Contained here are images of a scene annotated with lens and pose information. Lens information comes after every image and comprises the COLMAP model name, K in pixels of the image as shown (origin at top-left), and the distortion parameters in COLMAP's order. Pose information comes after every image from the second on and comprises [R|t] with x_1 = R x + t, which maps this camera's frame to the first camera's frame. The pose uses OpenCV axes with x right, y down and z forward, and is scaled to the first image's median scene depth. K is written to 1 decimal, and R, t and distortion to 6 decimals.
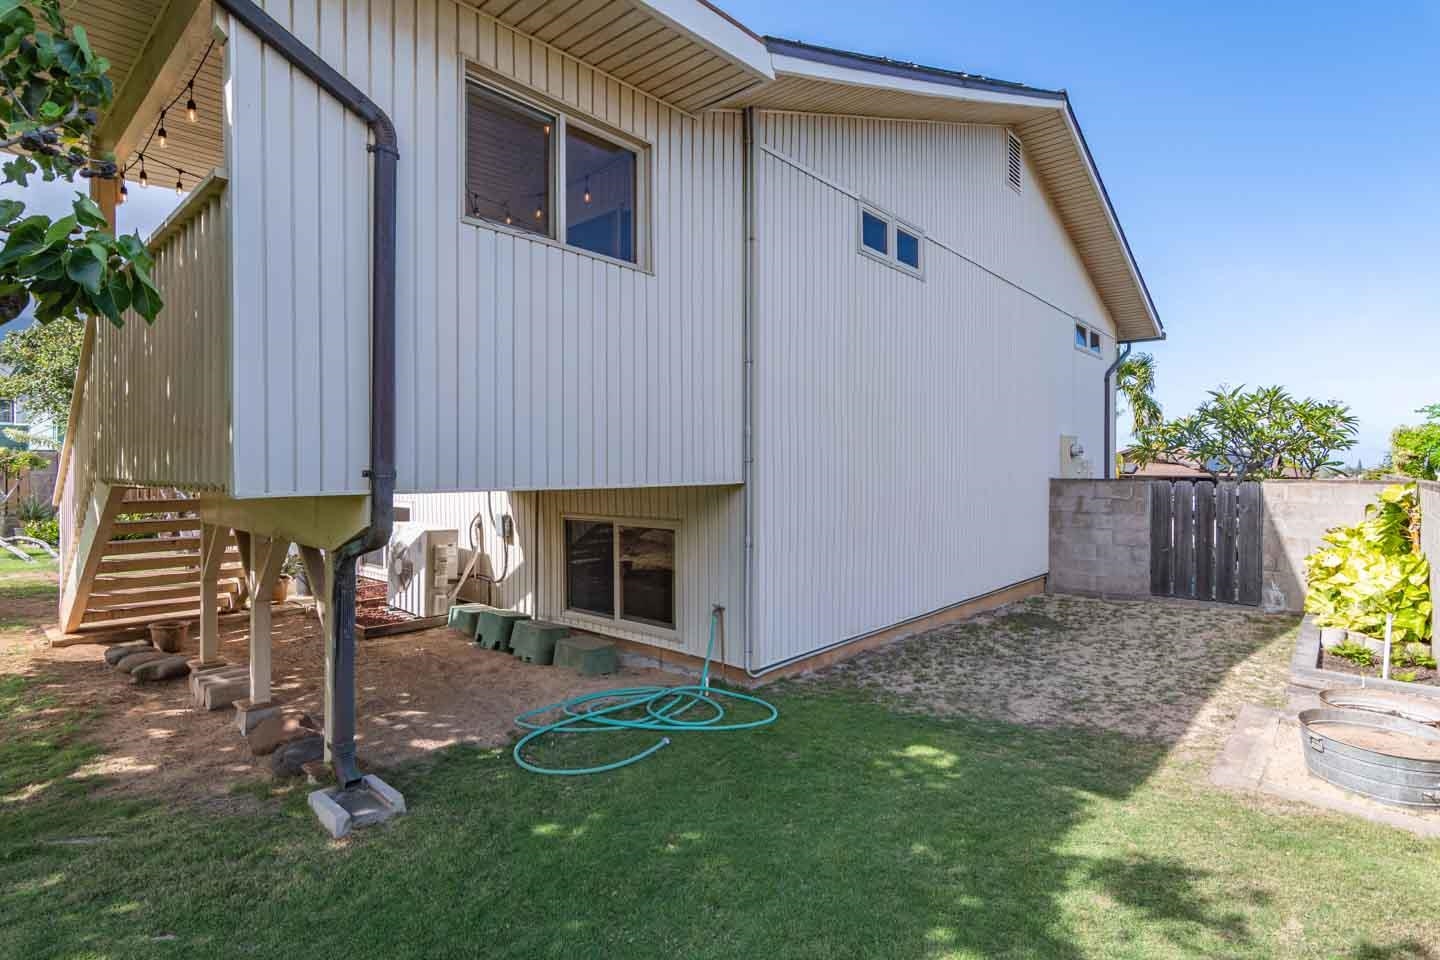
lens RADIAL K [[715.9, 0, 720.0], [0, 715.9, 480.0], [0, 0, 1]] dist [-0.000220, 0.000822]
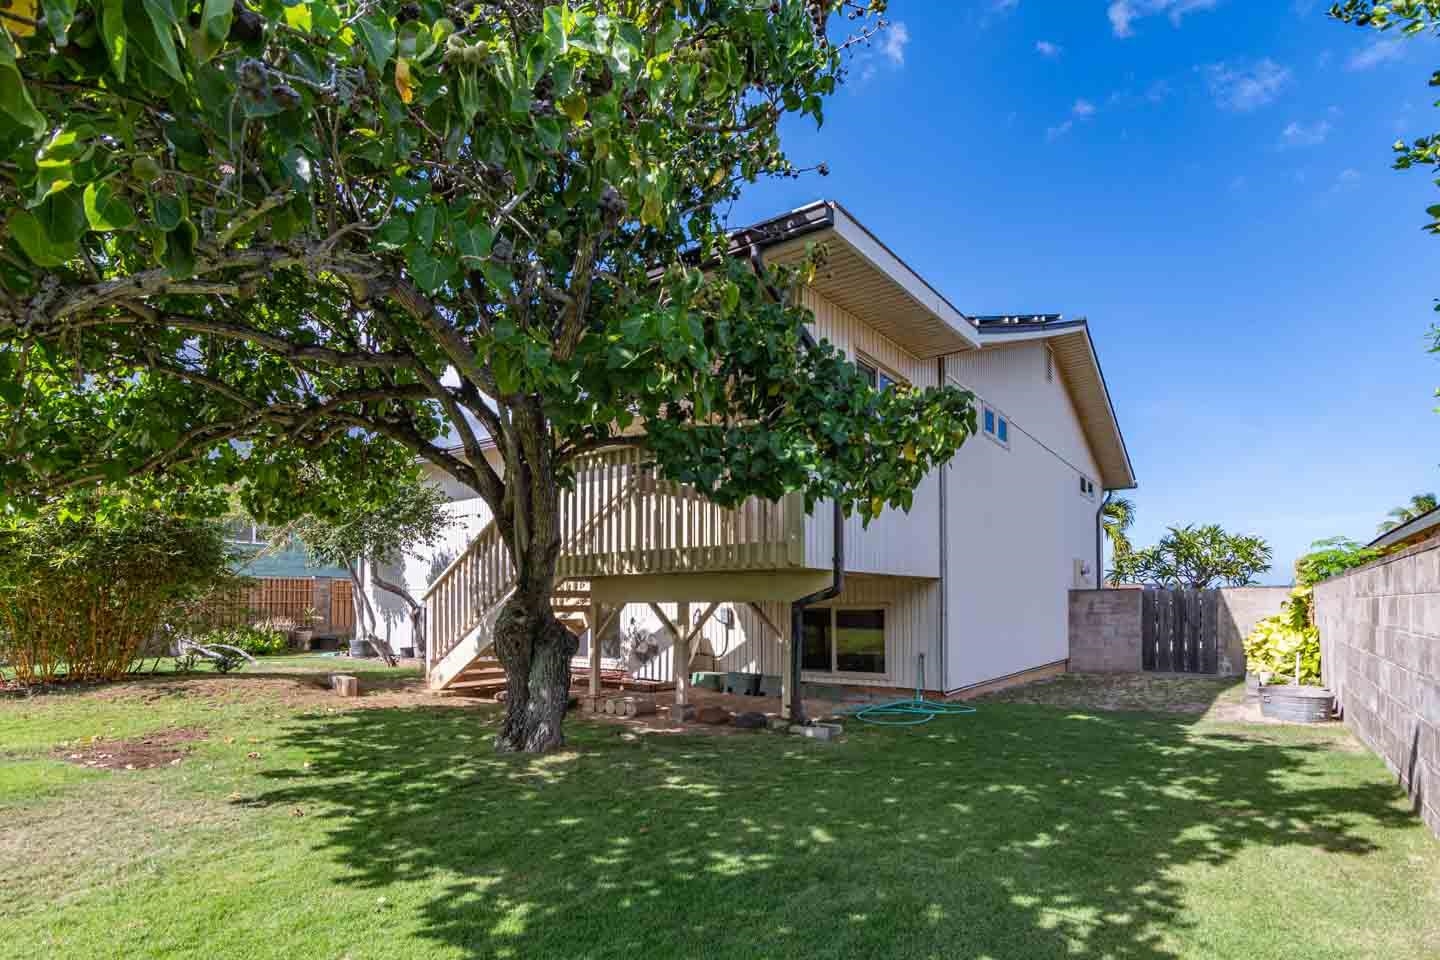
lens RADIAL K [[755.5, 0, 724.3], [0, 755.5, 608.9], [0, 0, 1]] dist [-0.001258, -0.000585]
pose [[0.994135, -0.005224, 0.108019, -0.463185], [0.007299, 0.999796, -0.018827, 0.075358], [-0.107899, 0.019505, 0.993971, -0.481113]]
